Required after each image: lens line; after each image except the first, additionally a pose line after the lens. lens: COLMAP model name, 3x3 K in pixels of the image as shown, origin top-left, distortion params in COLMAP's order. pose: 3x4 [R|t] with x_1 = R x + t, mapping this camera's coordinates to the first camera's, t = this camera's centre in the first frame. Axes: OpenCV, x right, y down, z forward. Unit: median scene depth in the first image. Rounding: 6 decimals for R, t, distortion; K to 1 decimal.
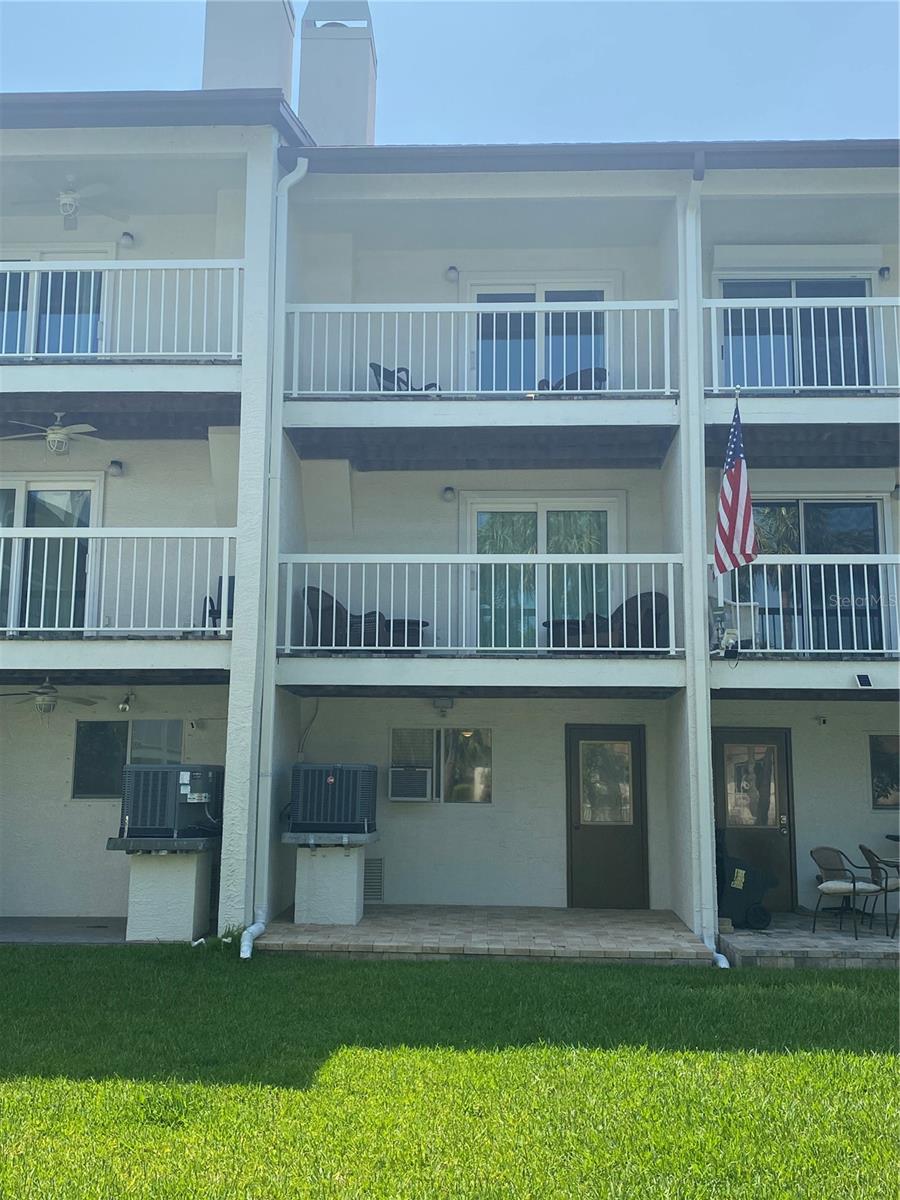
lens RADIAL K [[1212.0, 0, 450.0], [0, 1212.0, 600.0], [0, 0, 1]] dist [0.101453, -0.006240]
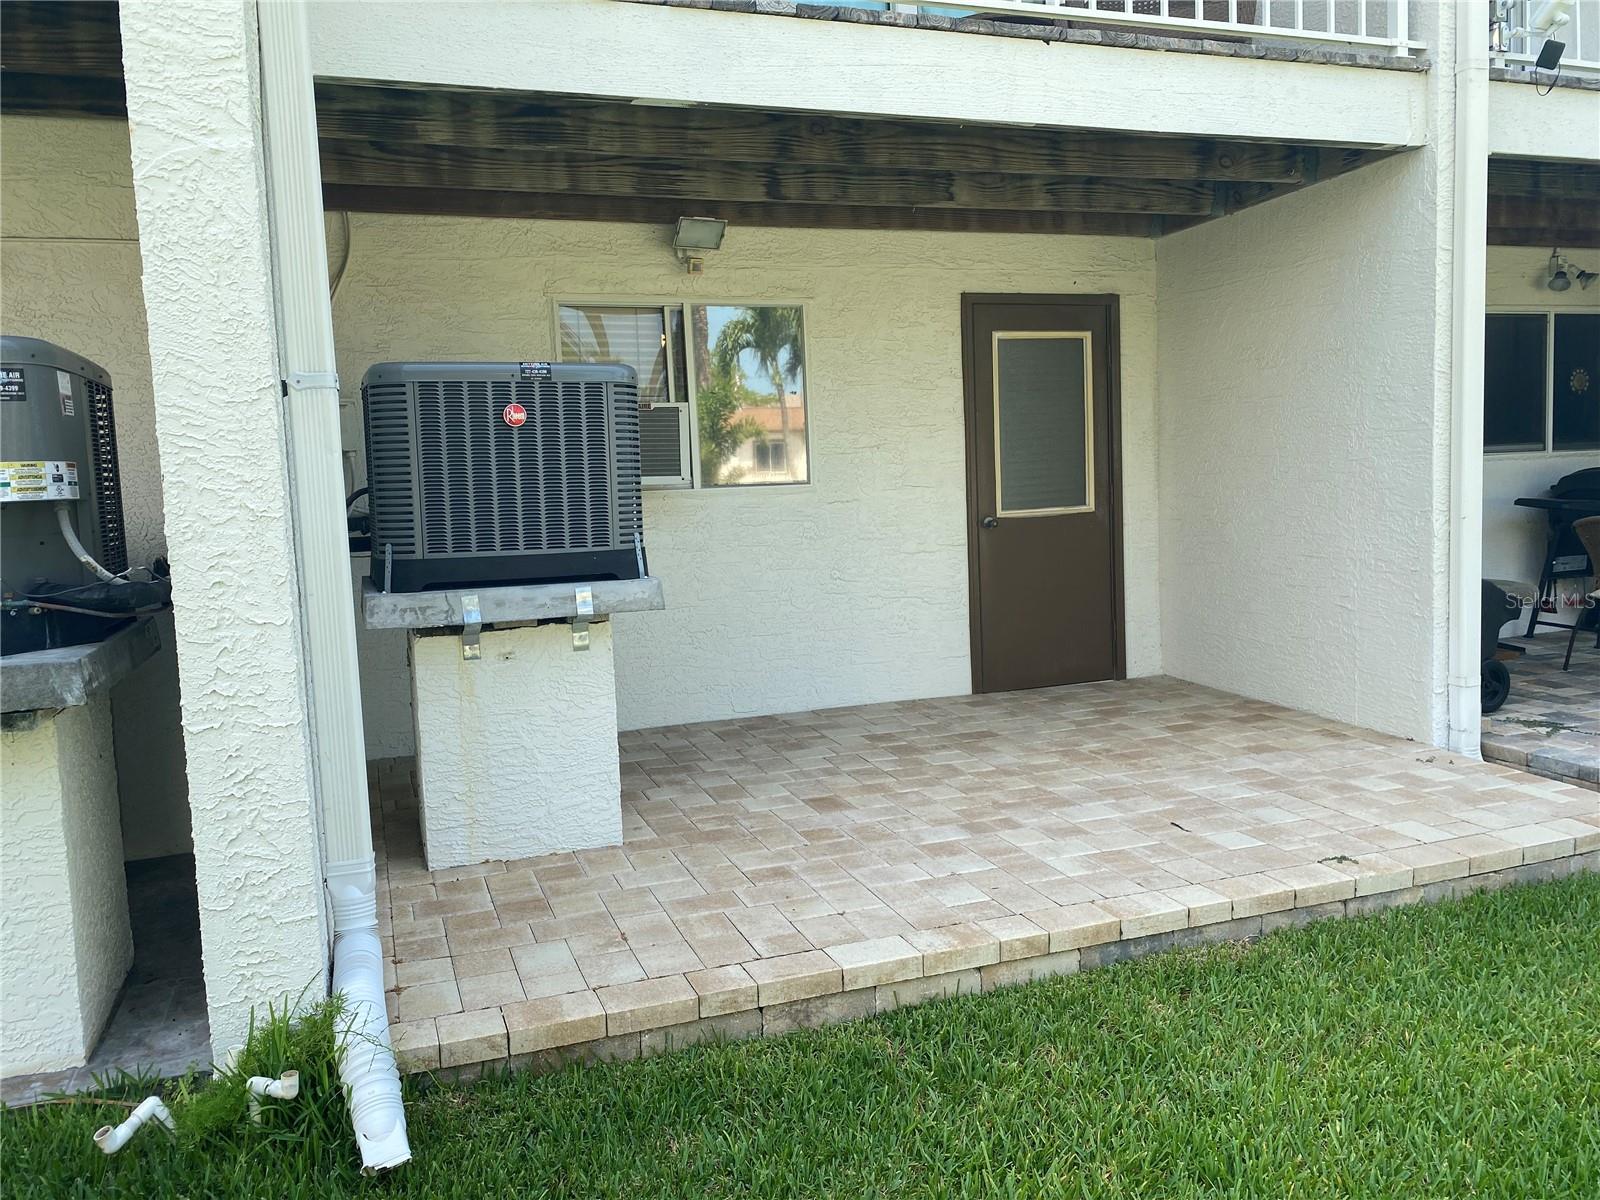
lens RADIAL K [[1208.4, 0, 800.0], [0, 1208.4, 600.0], [0, 0, 1]] dist [0.019039, 0.002606]
pose [[0.923697, -0.084729, 0.373637, -0.150958], [-0.007202, 0.971227, 0.238047, 0.121728], [-0.383056, -0.222574, 0.896509, 0.698788]]
